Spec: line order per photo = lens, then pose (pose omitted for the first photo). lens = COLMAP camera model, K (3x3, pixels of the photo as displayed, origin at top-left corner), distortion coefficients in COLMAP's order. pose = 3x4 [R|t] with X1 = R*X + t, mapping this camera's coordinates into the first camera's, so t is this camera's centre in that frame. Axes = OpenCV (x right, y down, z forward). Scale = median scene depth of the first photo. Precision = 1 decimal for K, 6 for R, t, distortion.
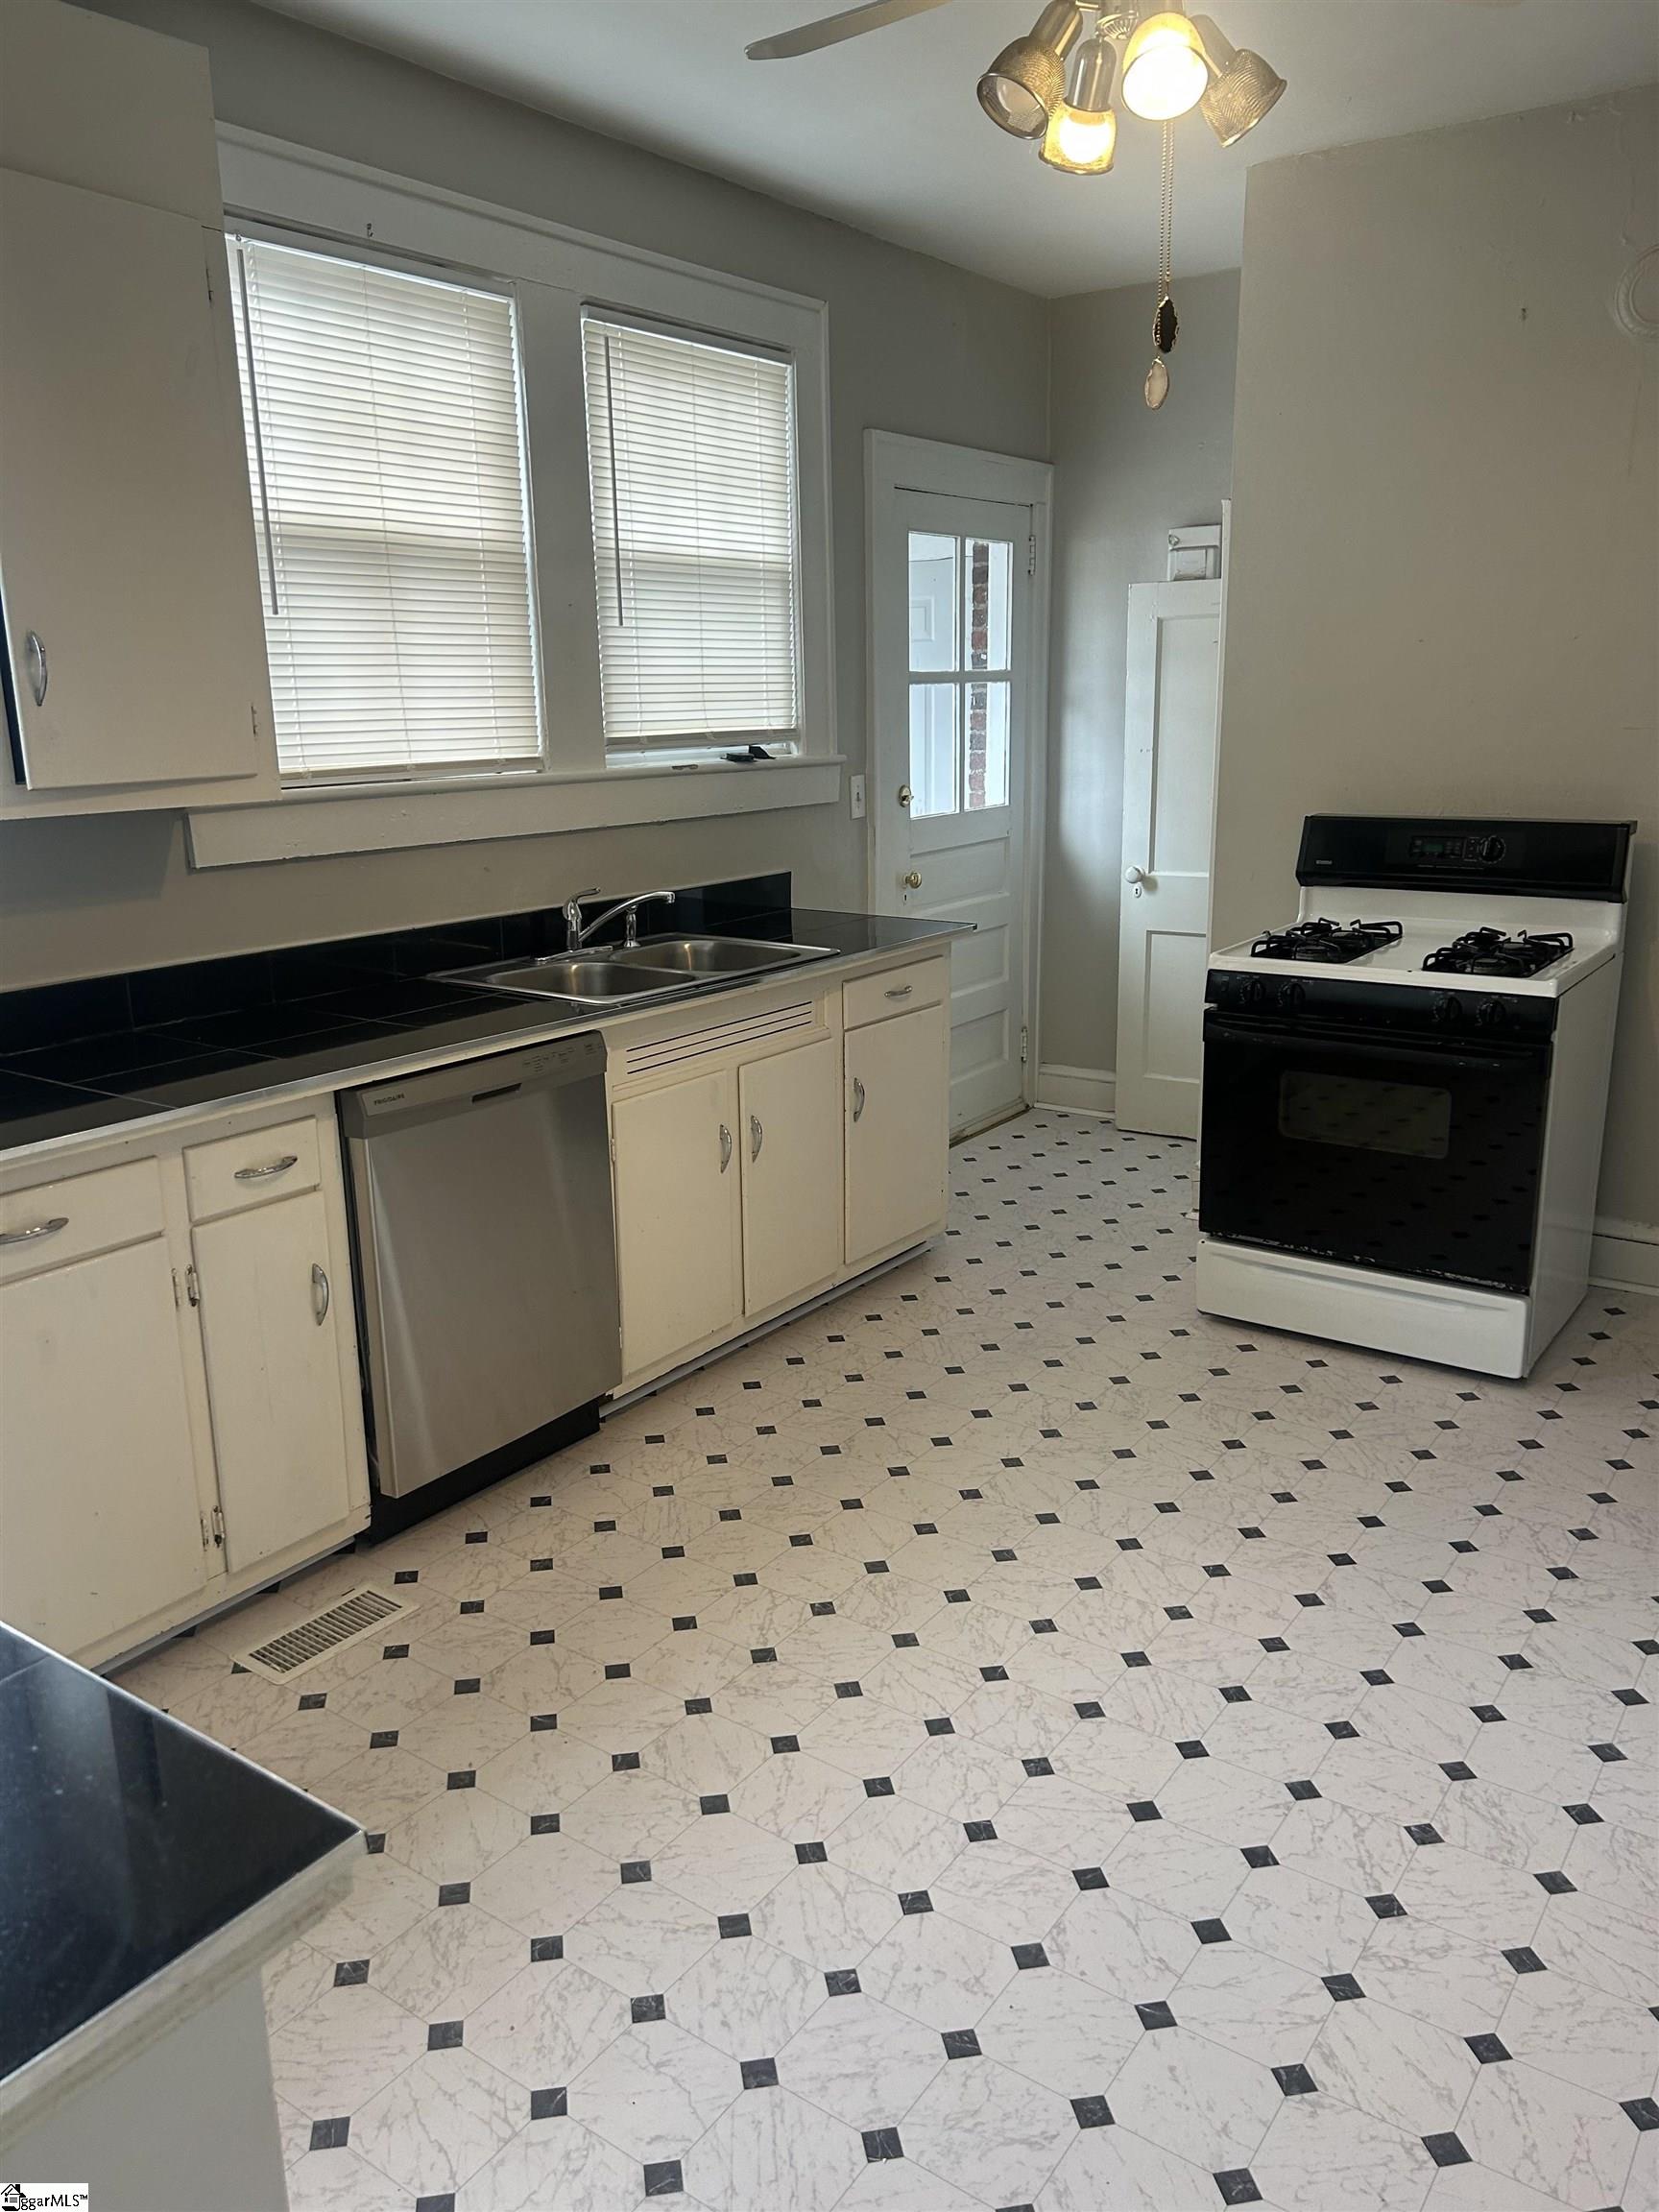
lens RADIAL K [[1670.0, 0, 817.2], [0, 1670.0, 997.4], [0, 0, 1]] dist [0.105128, -0.144861]
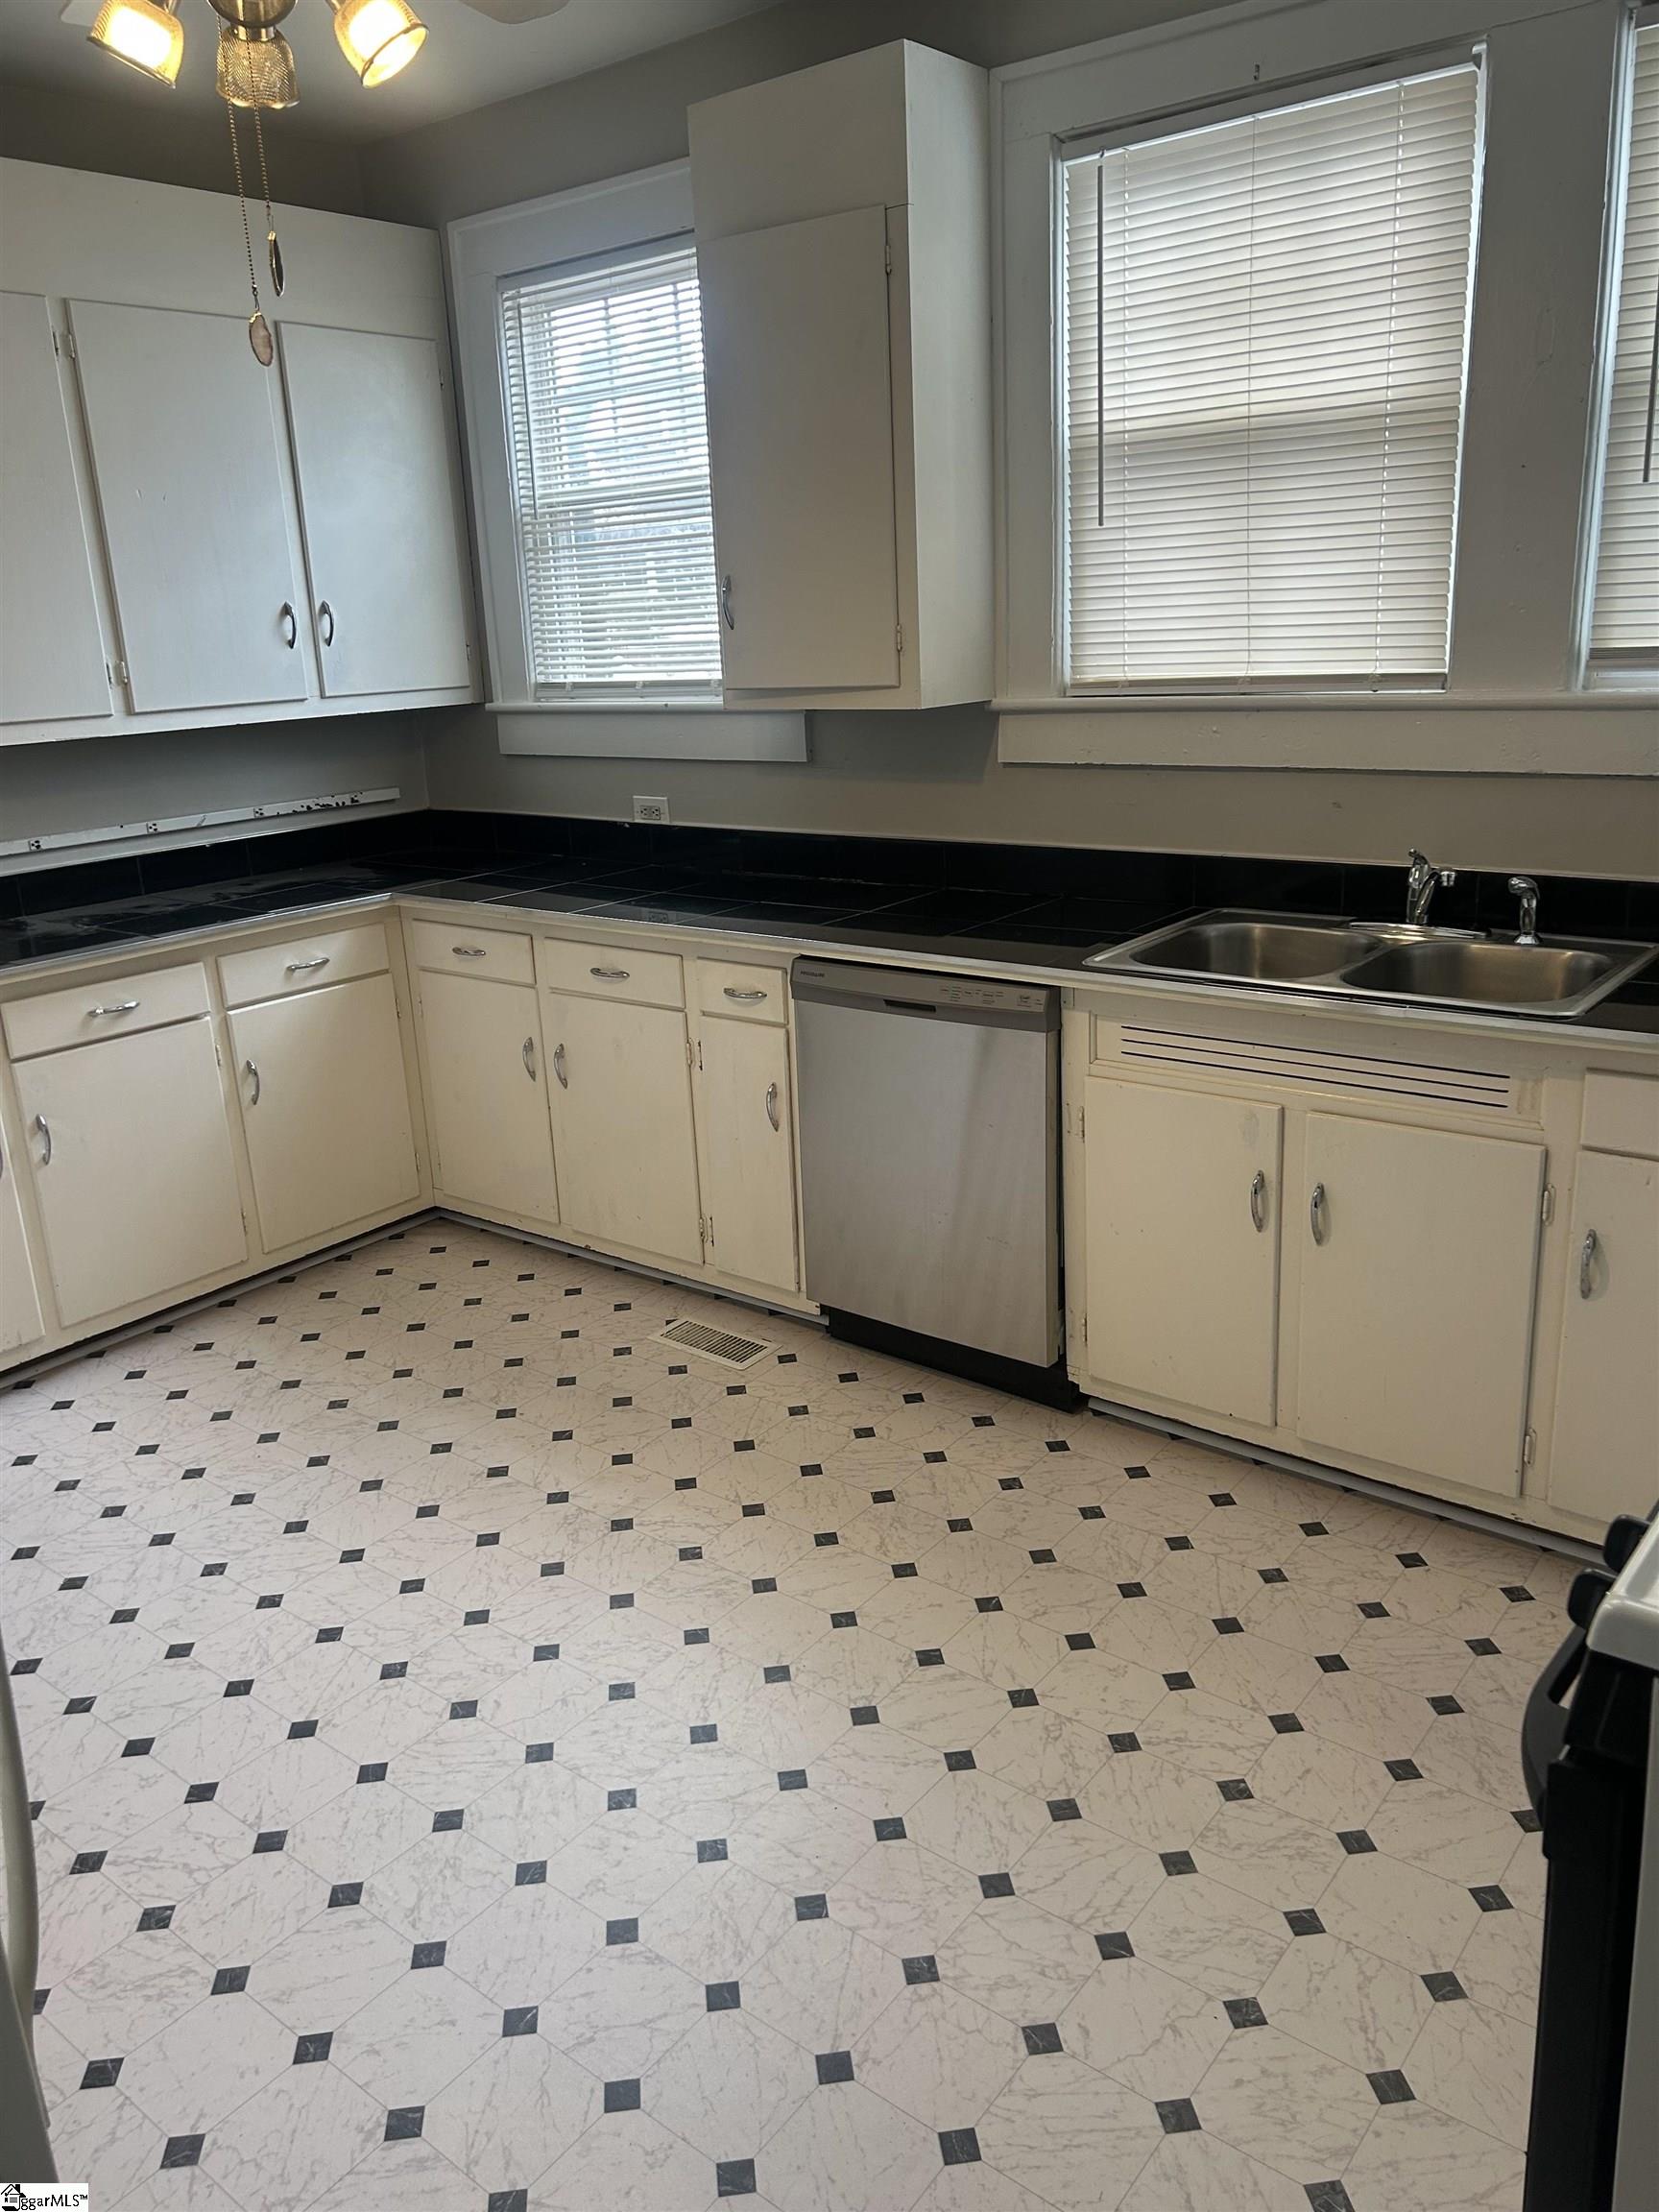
lens RADIAL K [[1683.2, 0, 830.2], [0, 1683.2, 1011.6], [0, 0, 1]] dist [0.048273, -0.057702]
pose [[-0.052425, 0.254329, -0.965696, 0.865470], [-0.132562, 0.956695, 0.259155, -0.214900], [0.989787, 0.141601, -0.016440, 1.020047]]
